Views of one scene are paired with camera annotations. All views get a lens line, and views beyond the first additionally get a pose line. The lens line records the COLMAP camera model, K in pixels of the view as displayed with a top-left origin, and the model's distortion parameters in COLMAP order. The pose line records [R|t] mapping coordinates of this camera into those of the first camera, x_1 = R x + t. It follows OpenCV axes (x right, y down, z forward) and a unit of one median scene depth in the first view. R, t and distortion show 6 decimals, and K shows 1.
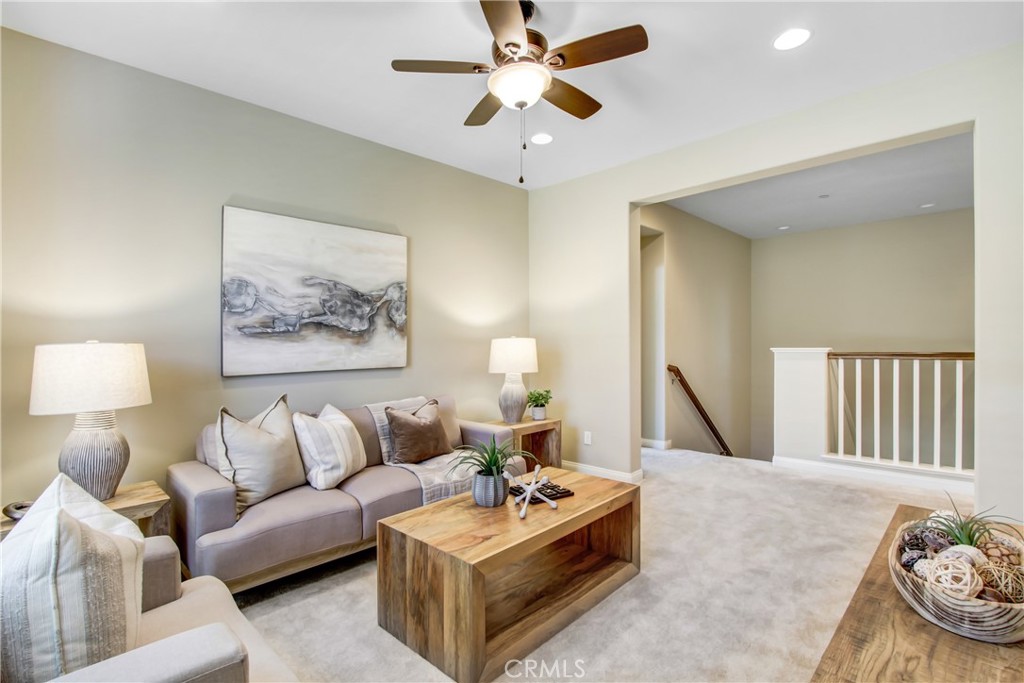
lens RADIAL K [[470.7, 0, 512.0], [0, 470.7, 341.5], [0, 0, 1]] dist [-0.000771, -0.000083]
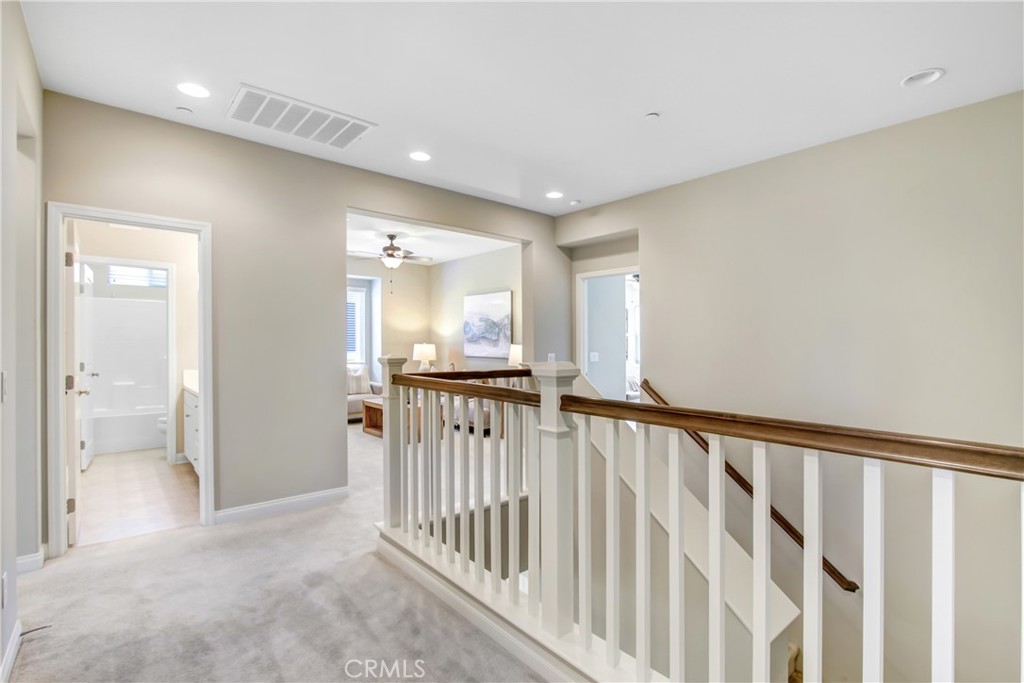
lens RADIAL K [[494.4, 0, 512.0], [0, 494.4, 341.5], [0, 0, 1]] dist [-0.000380, -0.000110]
pose [[-0.119821, 0.021921, -0.992554, 2.000916], [0.003087, 0.999760, 0.021707, -0.065640], [0.992791, -0.000463, -0.119859, 1.387240]]
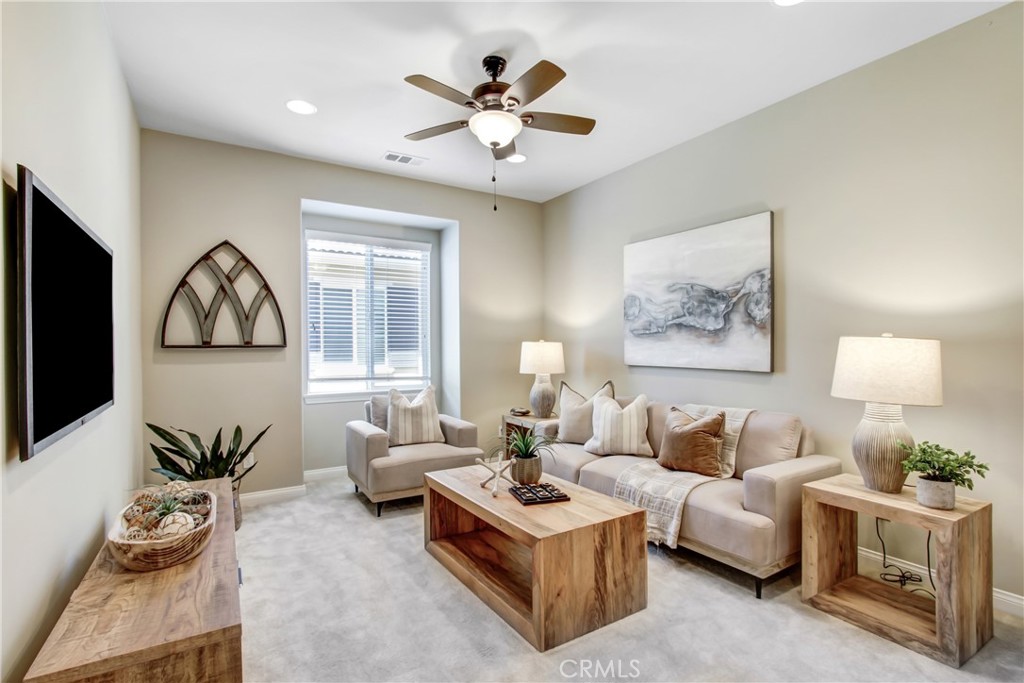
lens RADIAL K [[494.4, 0, 512.0], [0, 494.4, 341.5], [0, 0, 1]] dist [-0.000380, -0.000110]
pose [[-0.245794, 0.015106, -0.969204, 0.784132], [0.010236, 0.999863, 0.012988, -0.016411], [0.969268, -0.006729, -0.245915, 0.864900]]
